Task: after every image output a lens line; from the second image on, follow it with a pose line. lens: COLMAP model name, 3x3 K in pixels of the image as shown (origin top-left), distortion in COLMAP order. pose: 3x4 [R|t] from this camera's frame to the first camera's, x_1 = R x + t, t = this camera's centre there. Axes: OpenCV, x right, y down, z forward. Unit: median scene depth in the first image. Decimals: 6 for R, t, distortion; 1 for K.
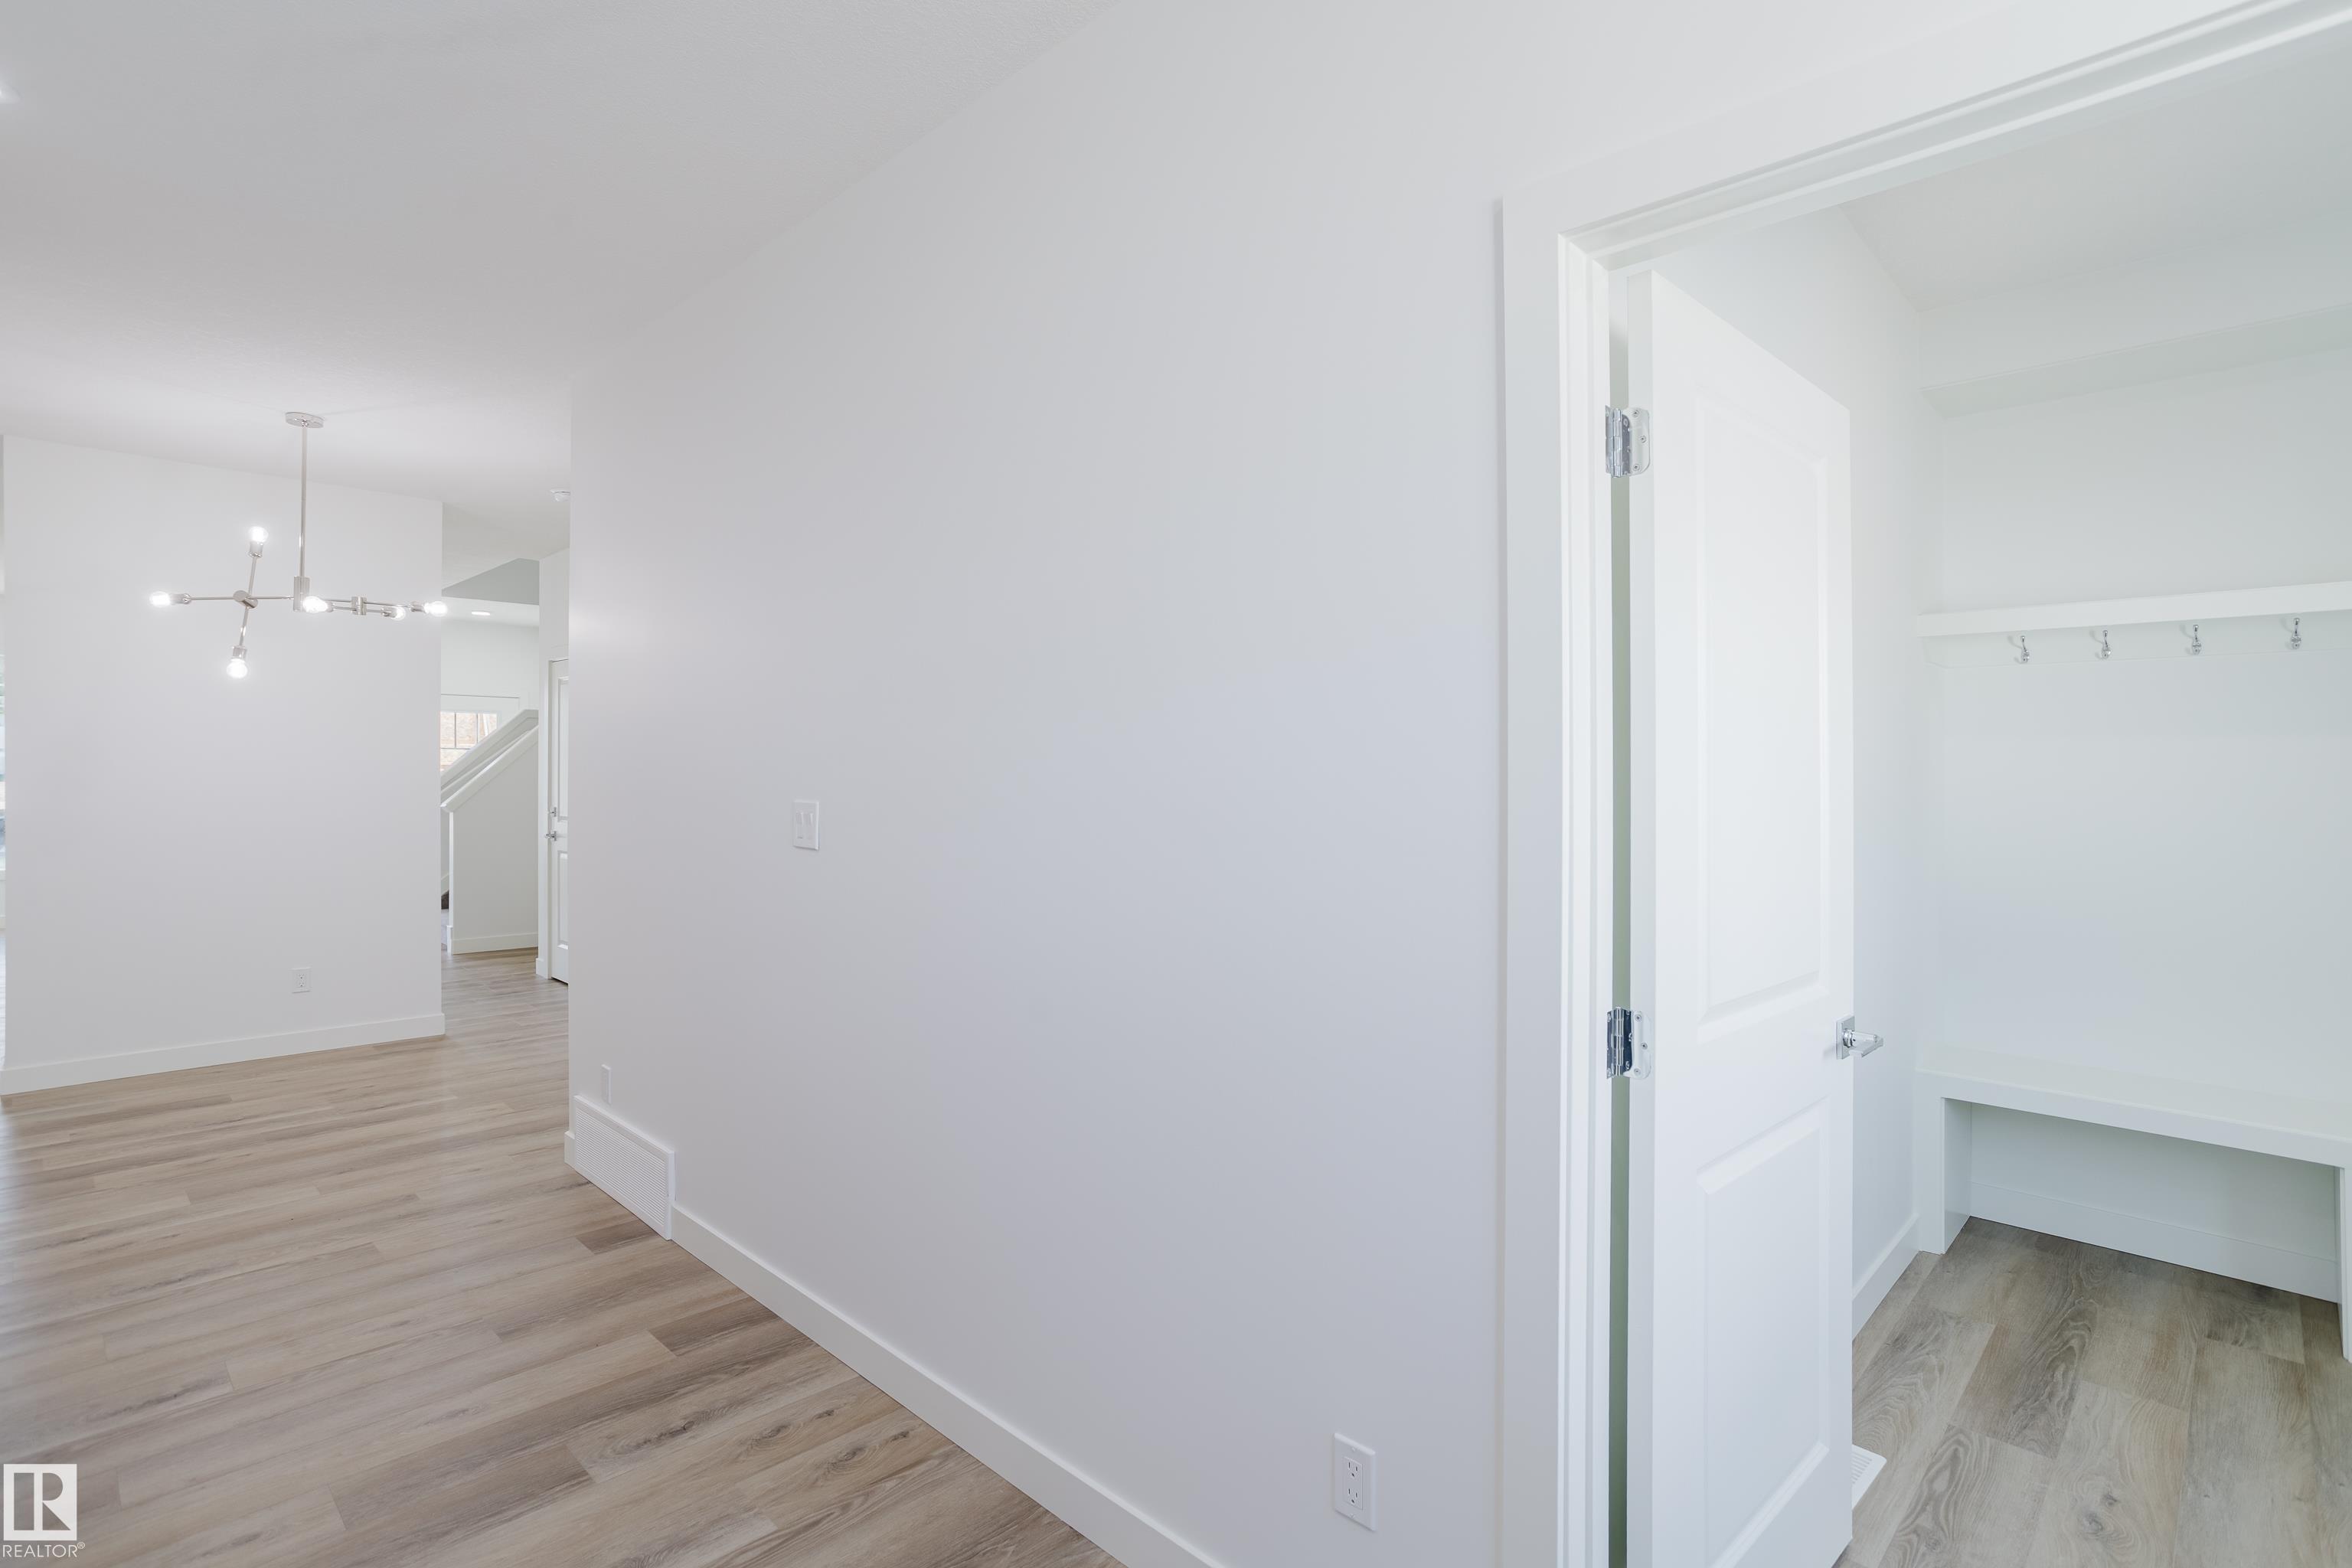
lens RADIAL K [[1135.3, 0, 1171.8], [0, 1135.3, 773.8], [0, 0, 1]] dist [-0.042468, 0.024423]
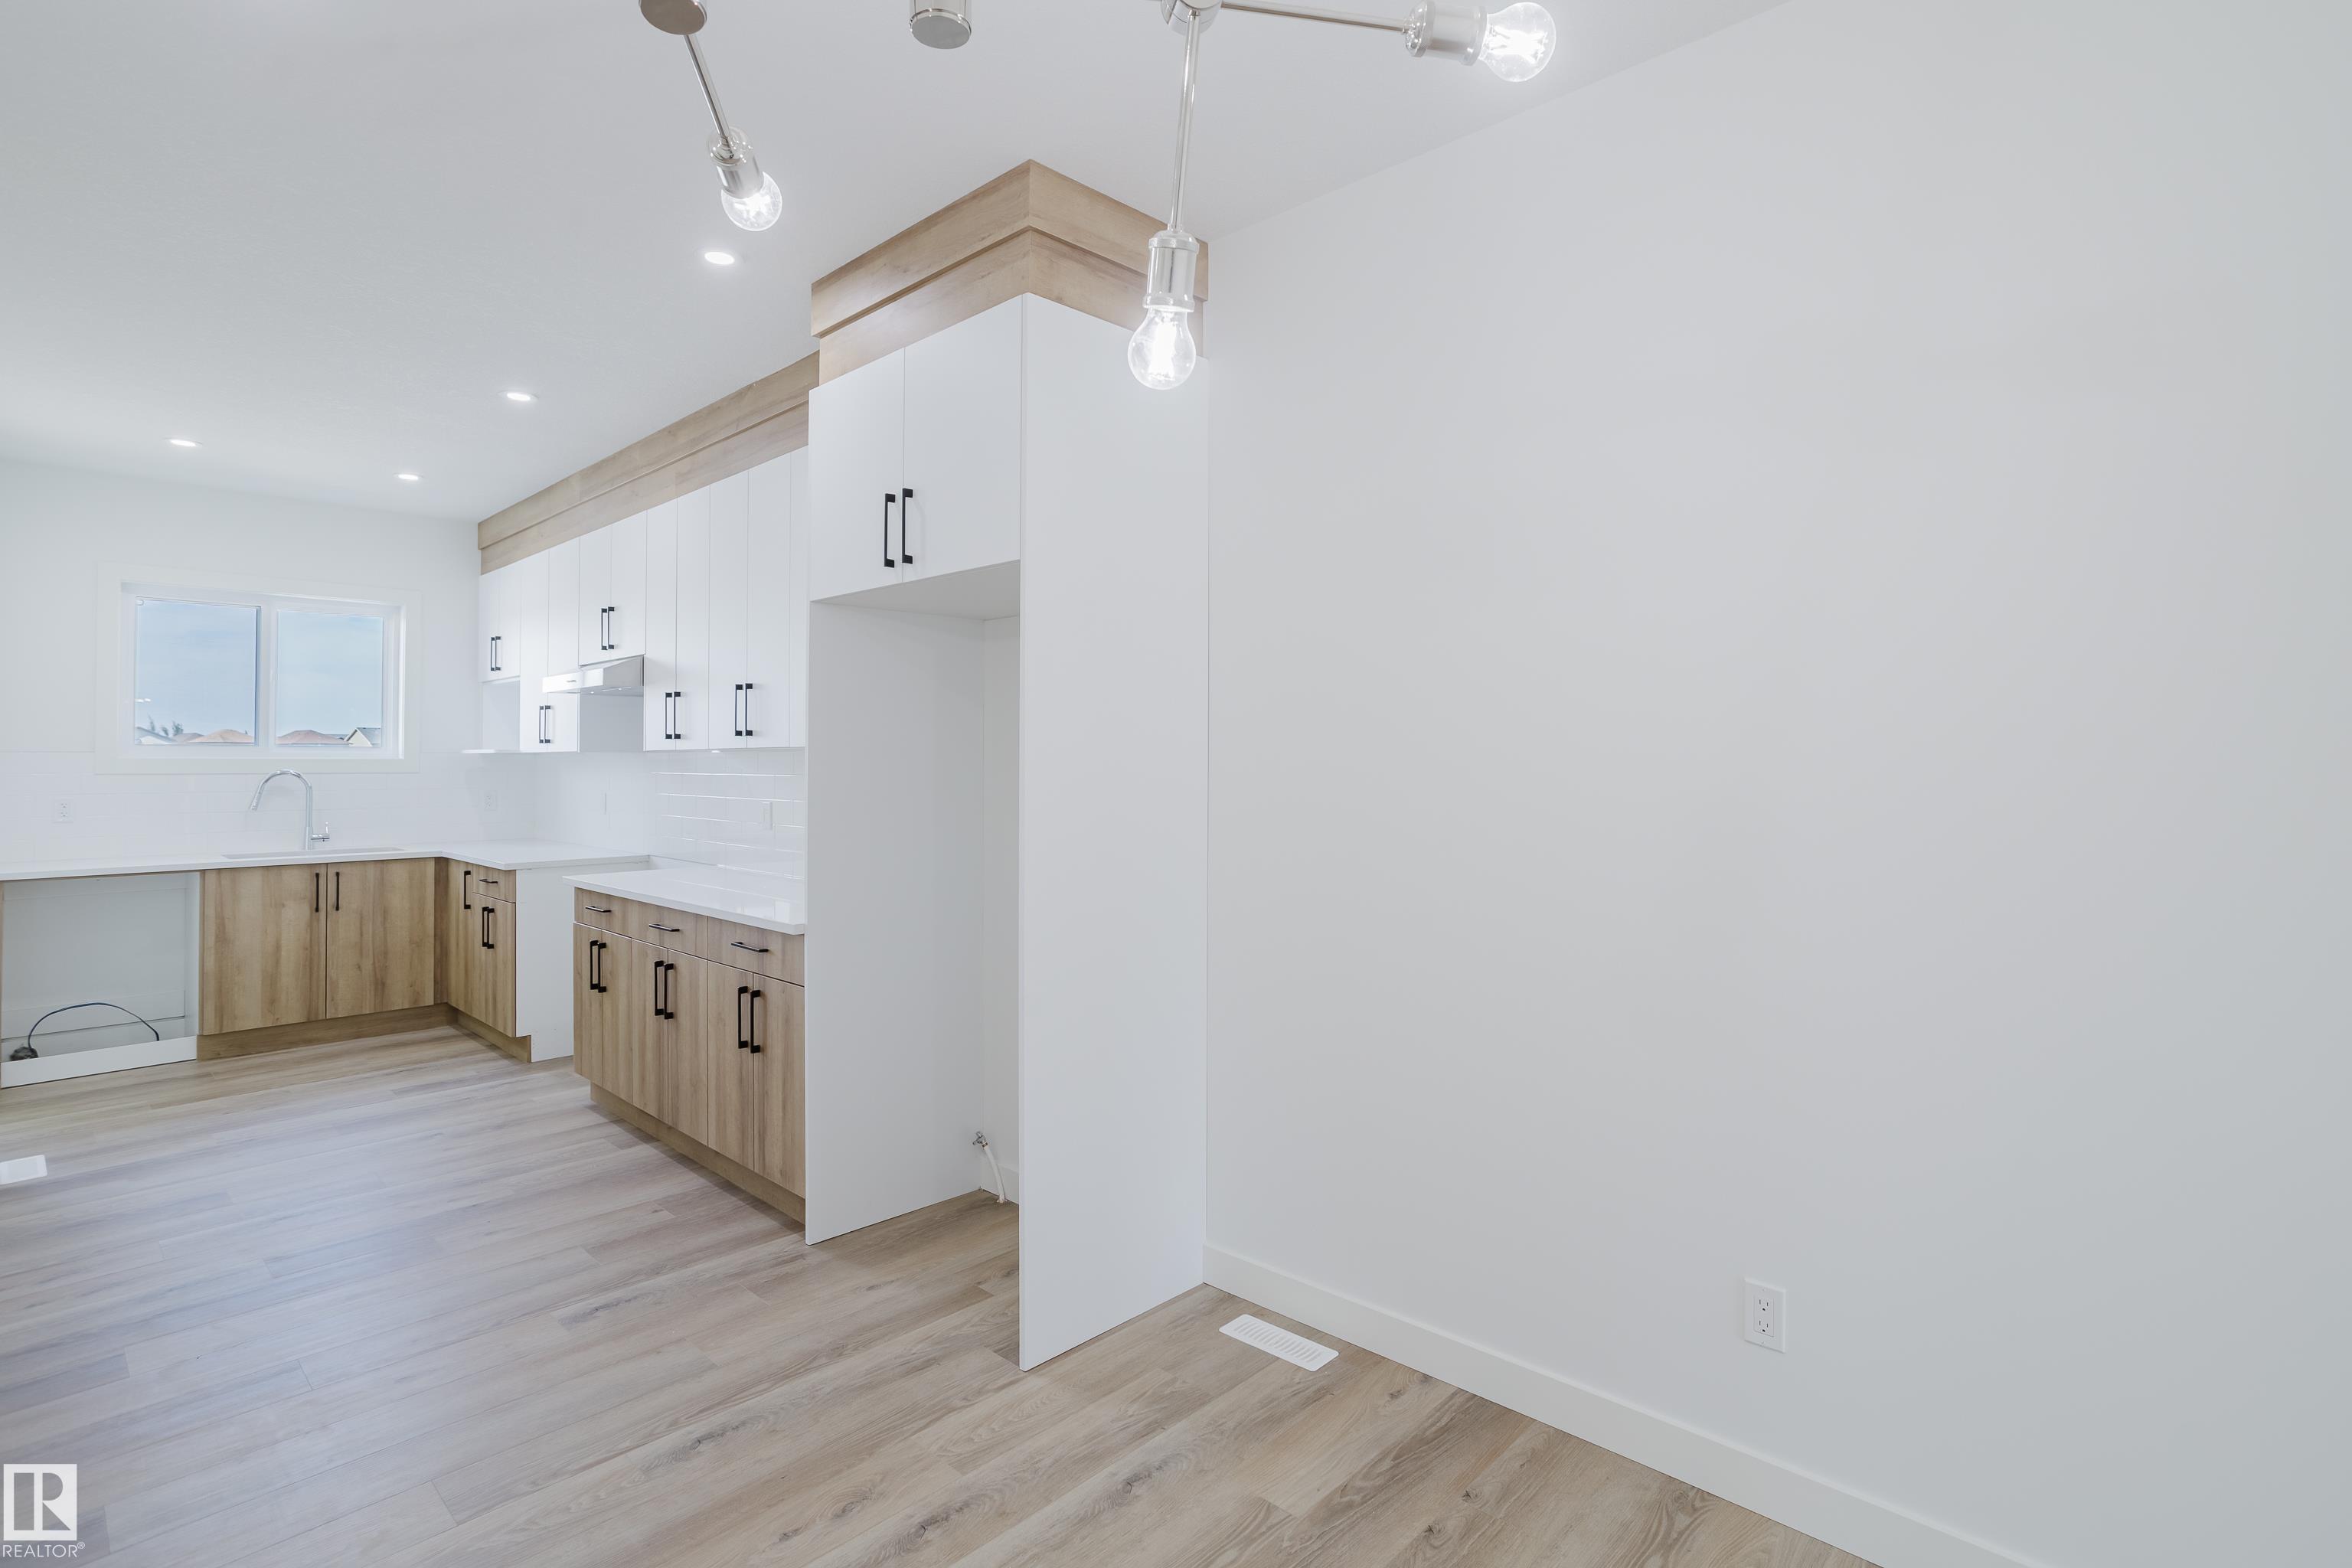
lens RADIAL K [[1139.5, 0, 1173.4], [0, 1139.5, 746.1], [0, 0, 1]] dist [-0.047667, 0.029839]
pose [[-0.999907, -0.002045, -0.013495, -1.123617], [-0.002015, 0.999995, -0.002245, -0.016832], [0.013500, -0.002218, -0.999906, 1.653408]]
